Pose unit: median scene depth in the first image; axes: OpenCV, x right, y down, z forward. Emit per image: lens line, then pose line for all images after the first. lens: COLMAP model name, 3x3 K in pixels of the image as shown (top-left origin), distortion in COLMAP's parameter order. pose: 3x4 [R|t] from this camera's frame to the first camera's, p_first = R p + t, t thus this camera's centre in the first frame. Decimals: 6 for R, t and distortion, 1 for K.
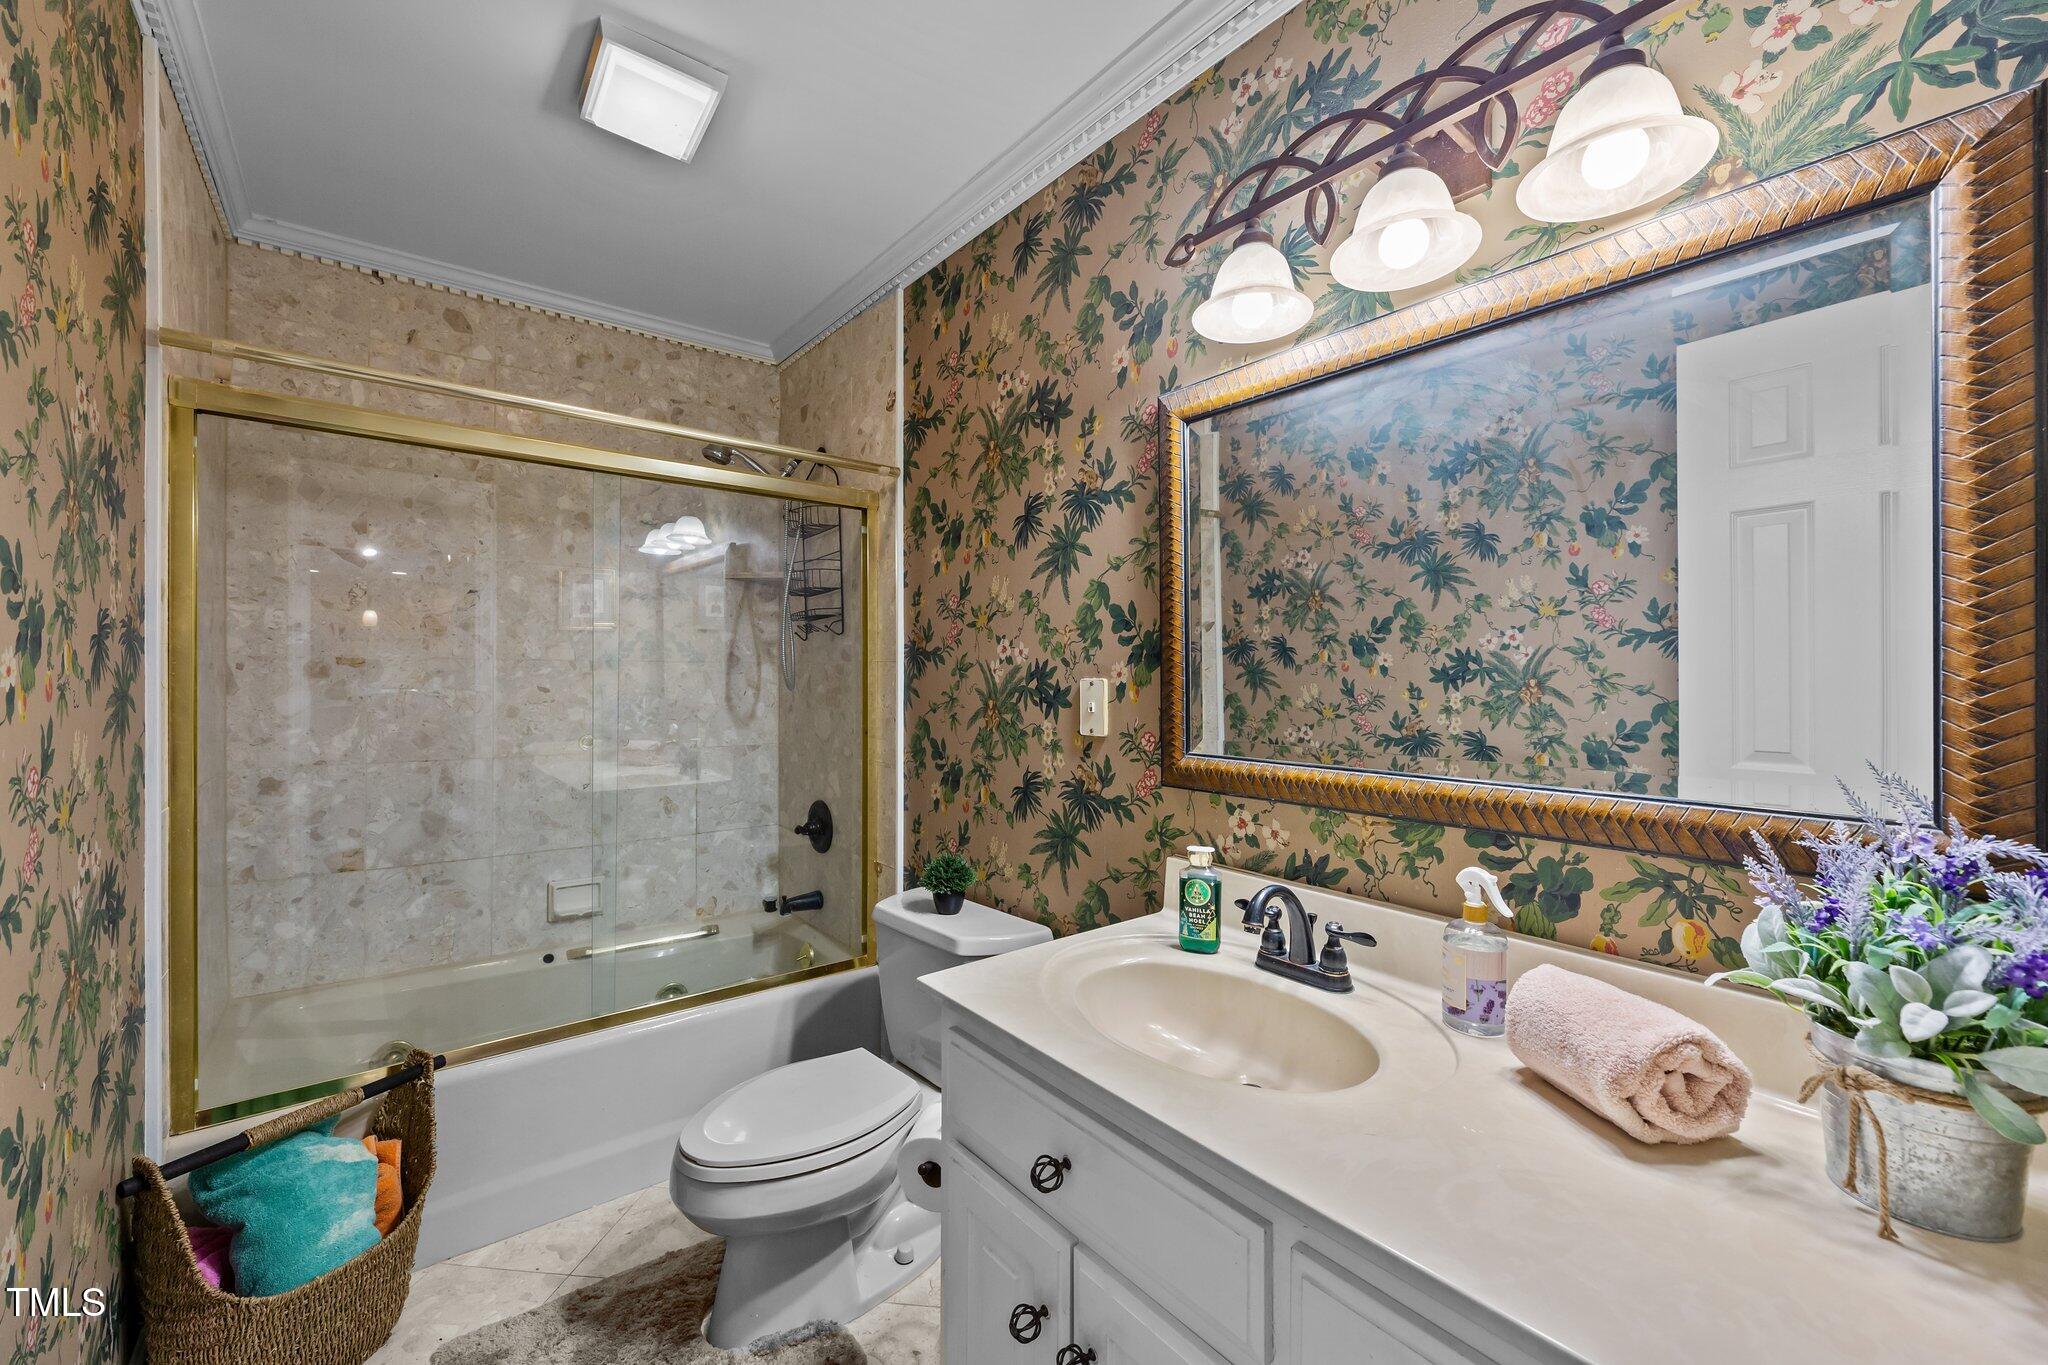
lens RADIAL K [[822.9, 0, 1018.8], [0, 822.9, 675.2], [0, 0, 1]] dist [0.000393, 0.000047]
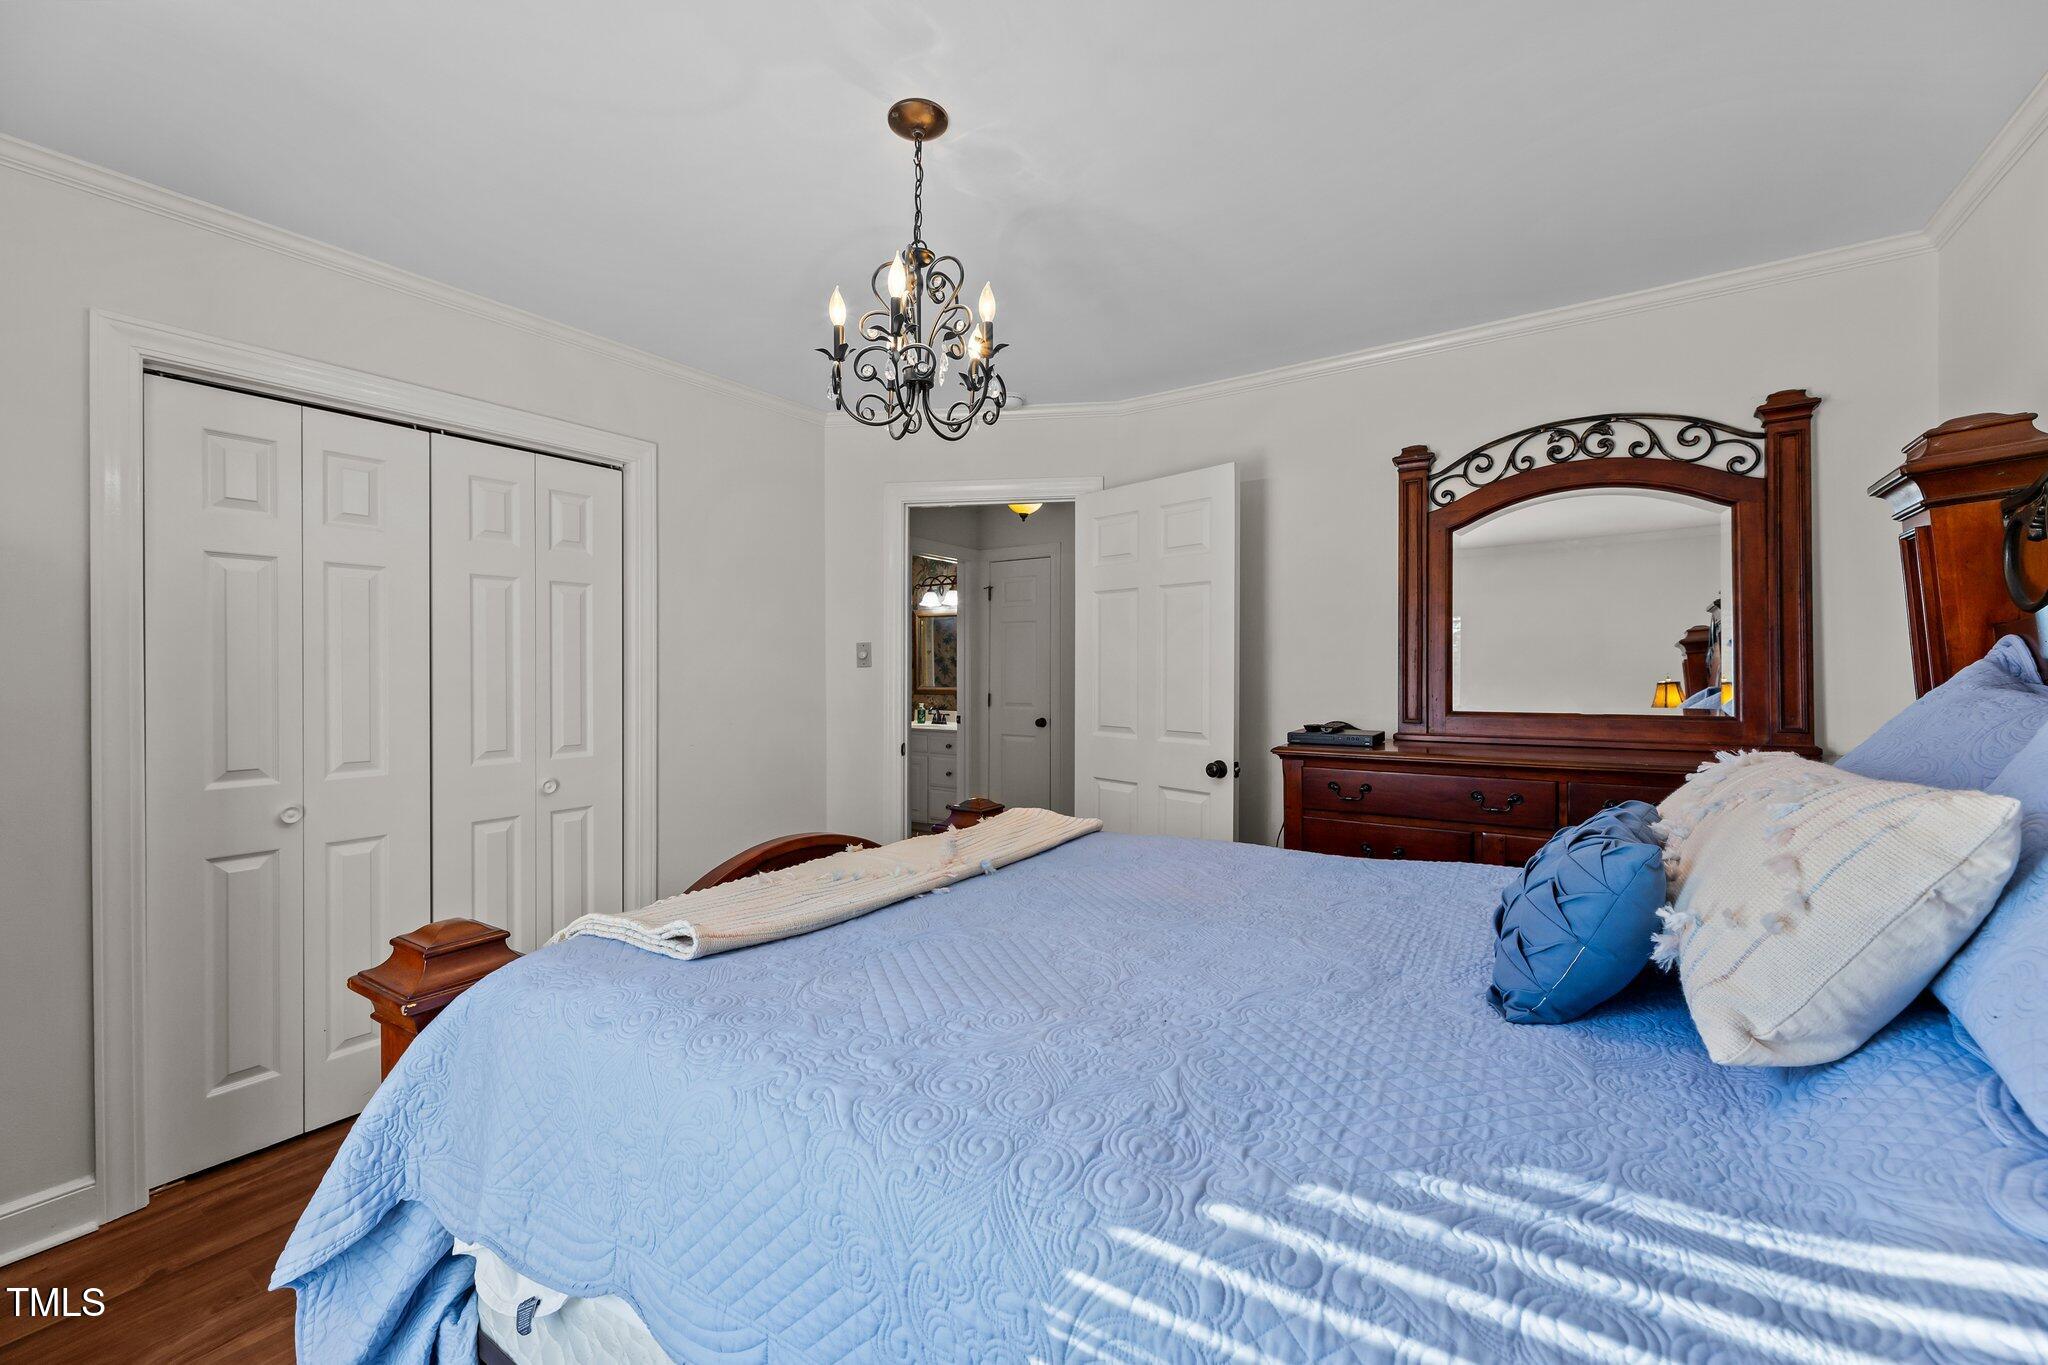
lens RADIAL K [[822.9, 0, 1018.8], [0, 822.9, 675.2], [0, 0, 1]] dist [0.000393, 0.000047]
pose [[0.950761, -0.002884, 0.309910, -0.794427], [0.000712, 0.999974, 0.007122, -0.004575], [-0.309923, -0.006550, 0.950739, -4.078289]]
